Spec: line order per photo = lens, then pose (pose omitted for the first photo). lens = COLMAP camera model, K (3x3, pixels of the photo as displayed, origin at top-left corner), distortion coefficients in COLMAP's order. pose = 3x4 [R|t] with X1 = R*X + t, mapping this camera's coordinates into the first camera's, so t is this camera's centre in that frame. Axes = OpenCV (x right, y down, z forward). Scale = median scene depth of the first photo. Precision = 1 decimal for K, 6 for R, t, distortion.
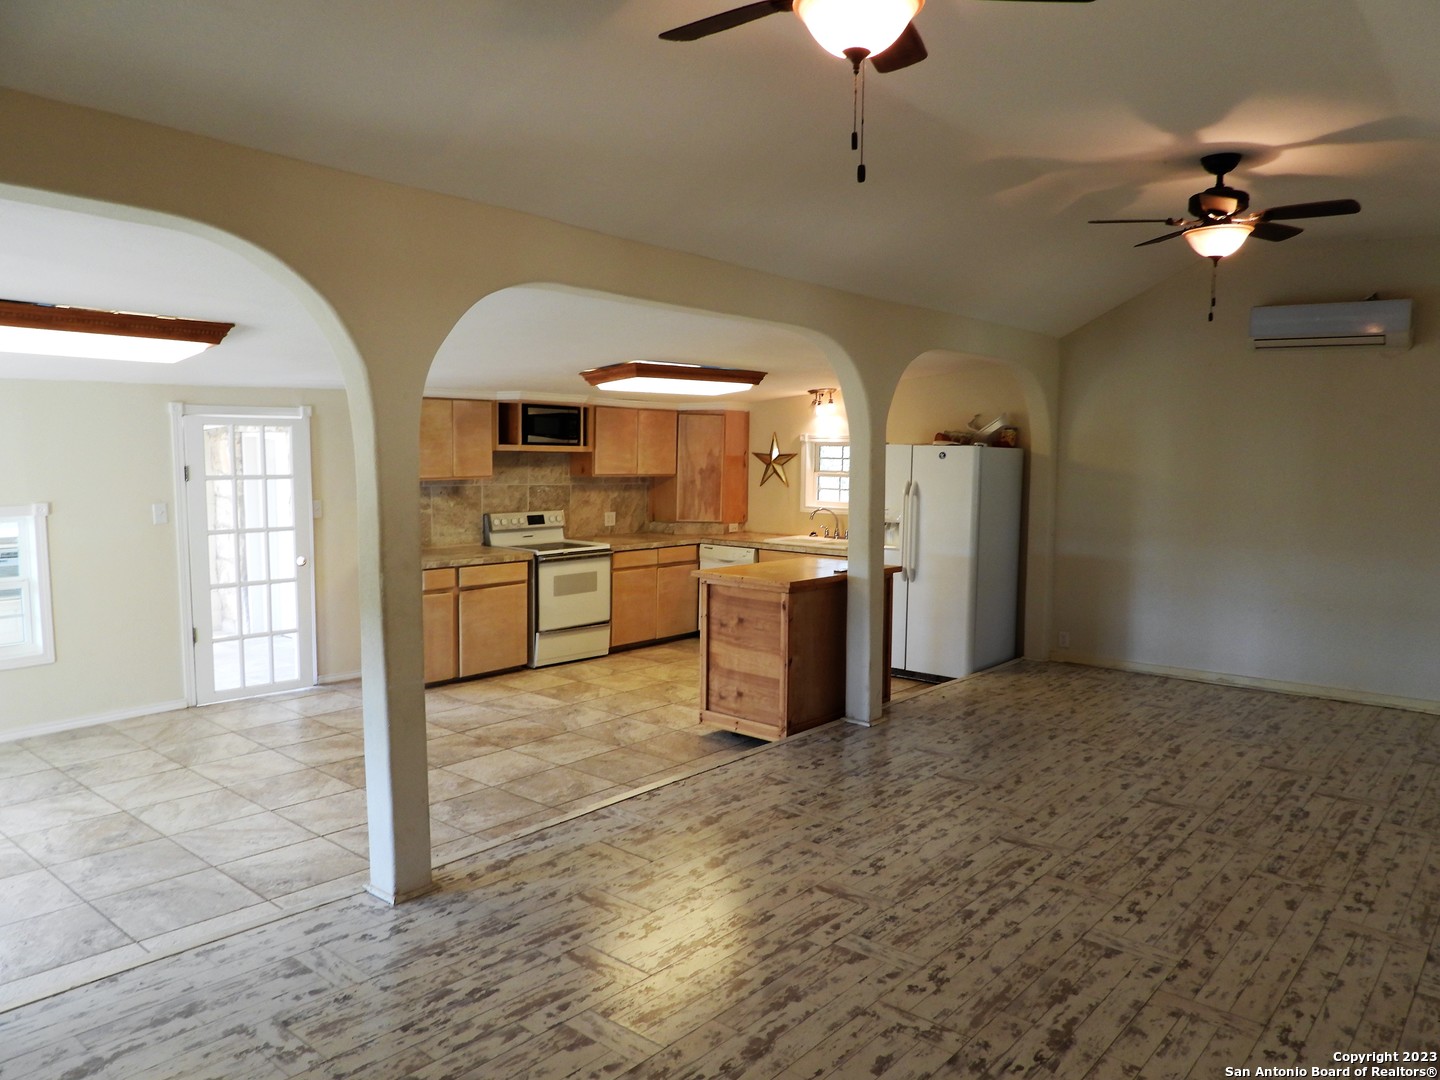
lens RADIAL K [[1033.9, 0, 719.8], [0, 1033.9, 539.3], [0, 0, 1]] dist [-0.017868, 0.005732]
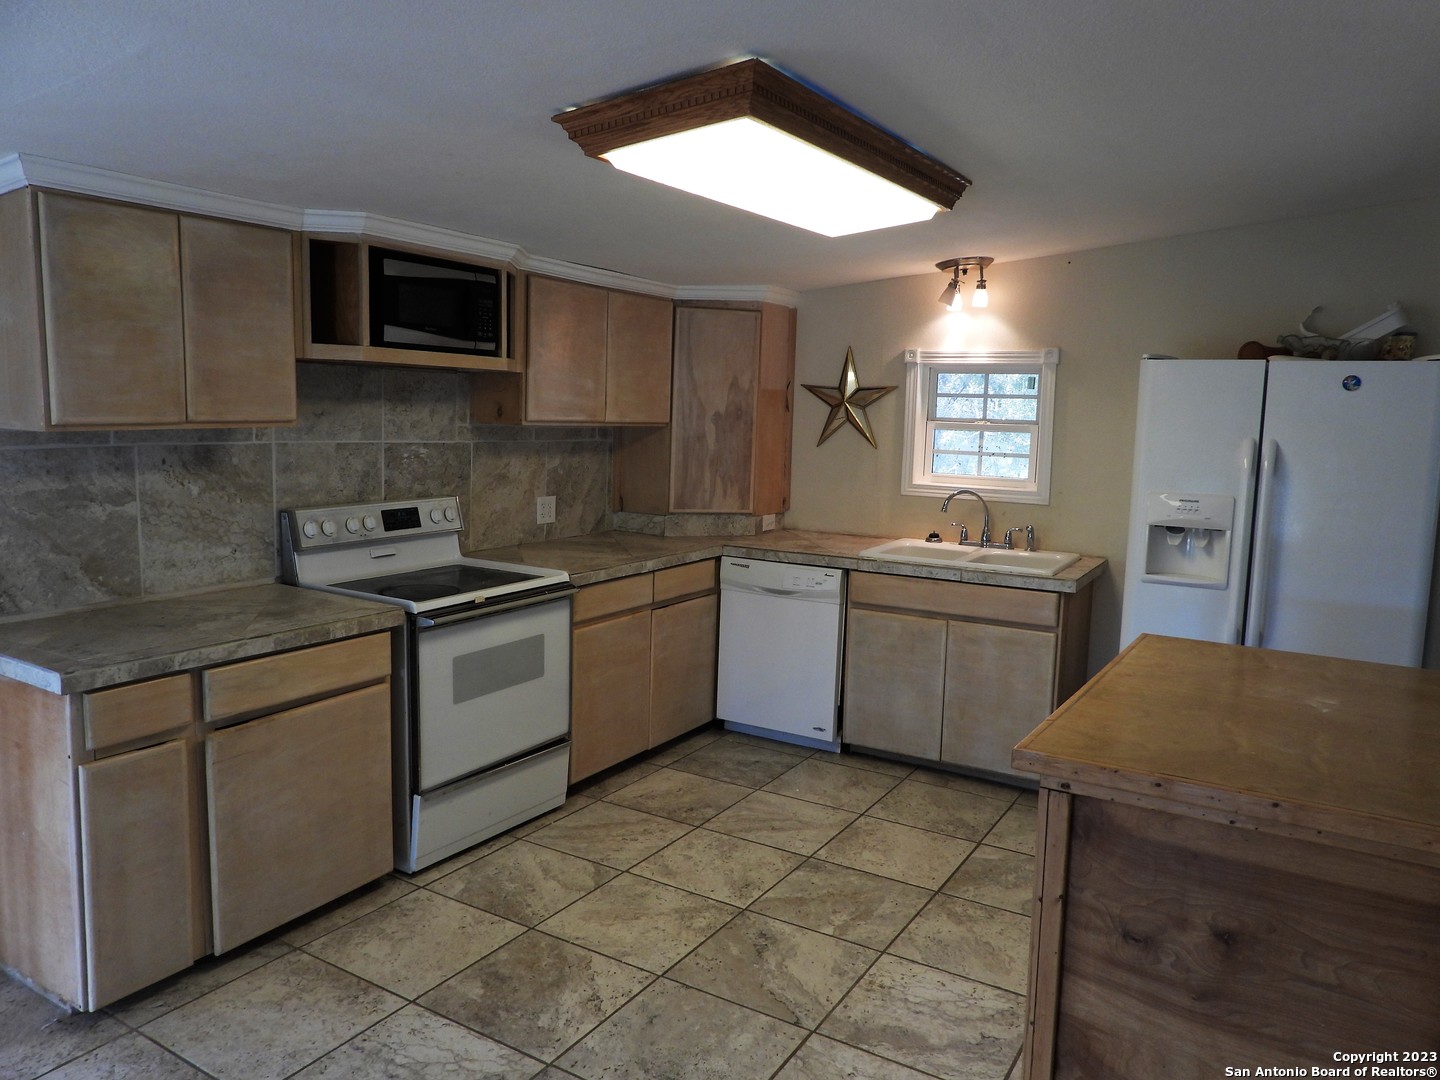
lens RADIAL K [[1033.9, 0, 721.1], [0, 1033.9, 540.2], [0, 0, 1]] dist [-0.017868, 0.005732]
pose [[0.987452, -0.009780, 0.157615, -0.113668], [0.002912, 0.999038, 0.043749, -0.029994], [-0.157891, -0.042741, 0.986531, 0.543287]]
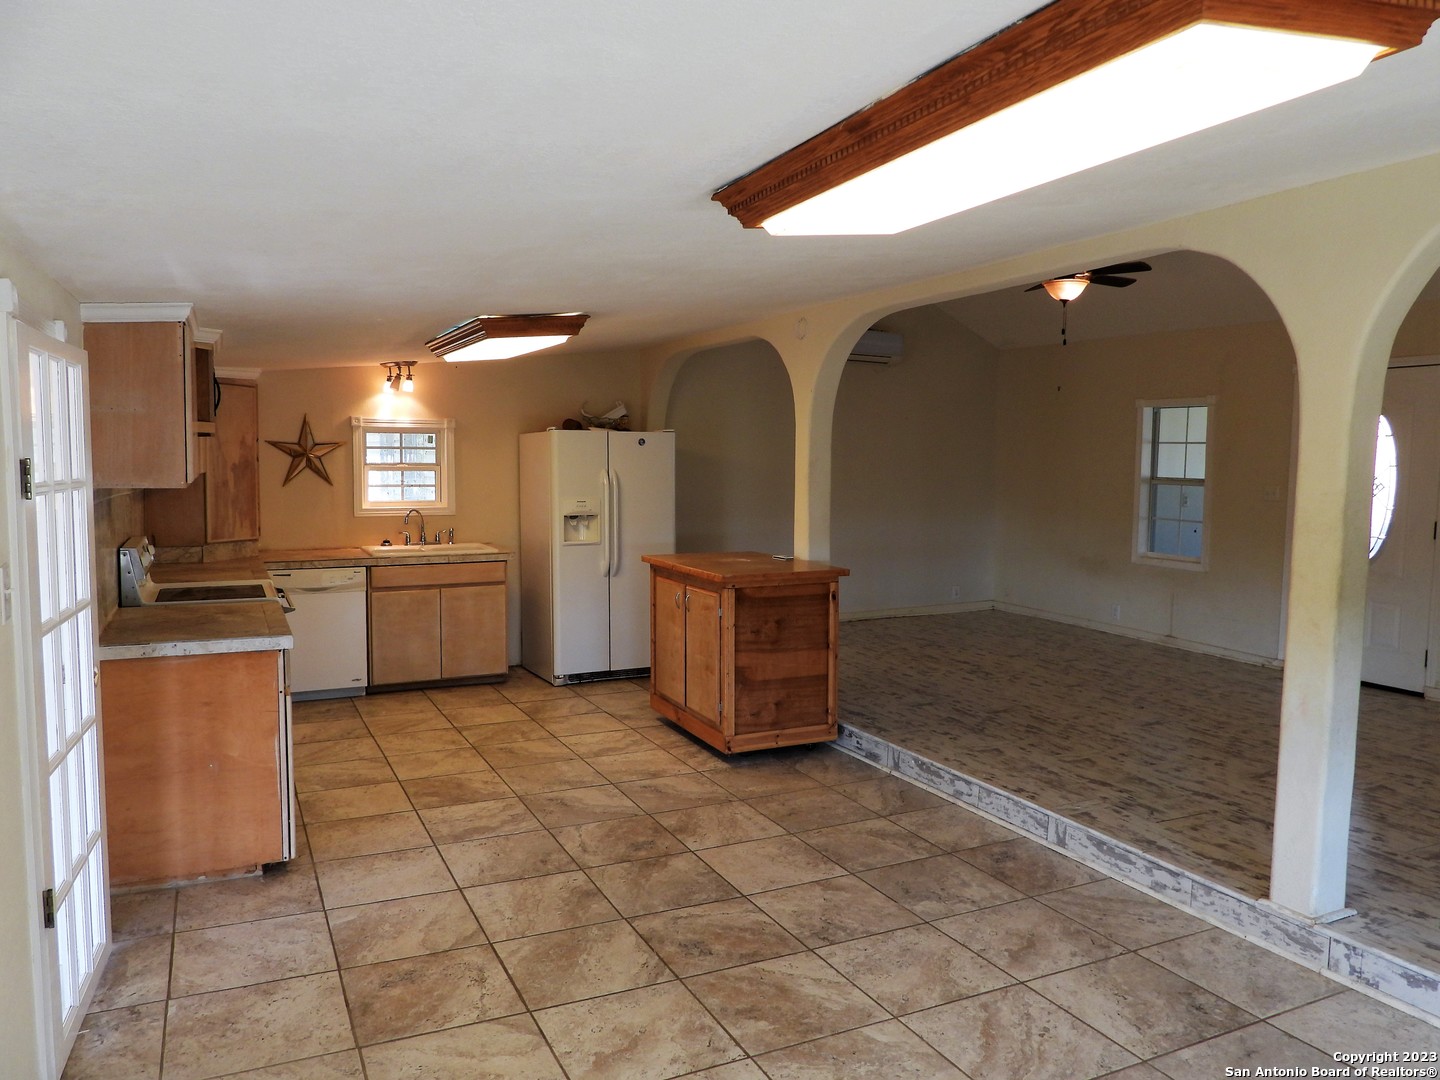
lens RADIAL K [[1033.9, 0, 721.3], [0, 1033.9, 541.7], [0, 0, 1]] dist [-0.017868, 0.005732]
pose [[0.404467, -0.086032, 0.910497, -0.588519], [0.080897, 0.995029, 0.058083, -0.034439], [-0.910968, 0.050164, 0.409416, 0.485957]]
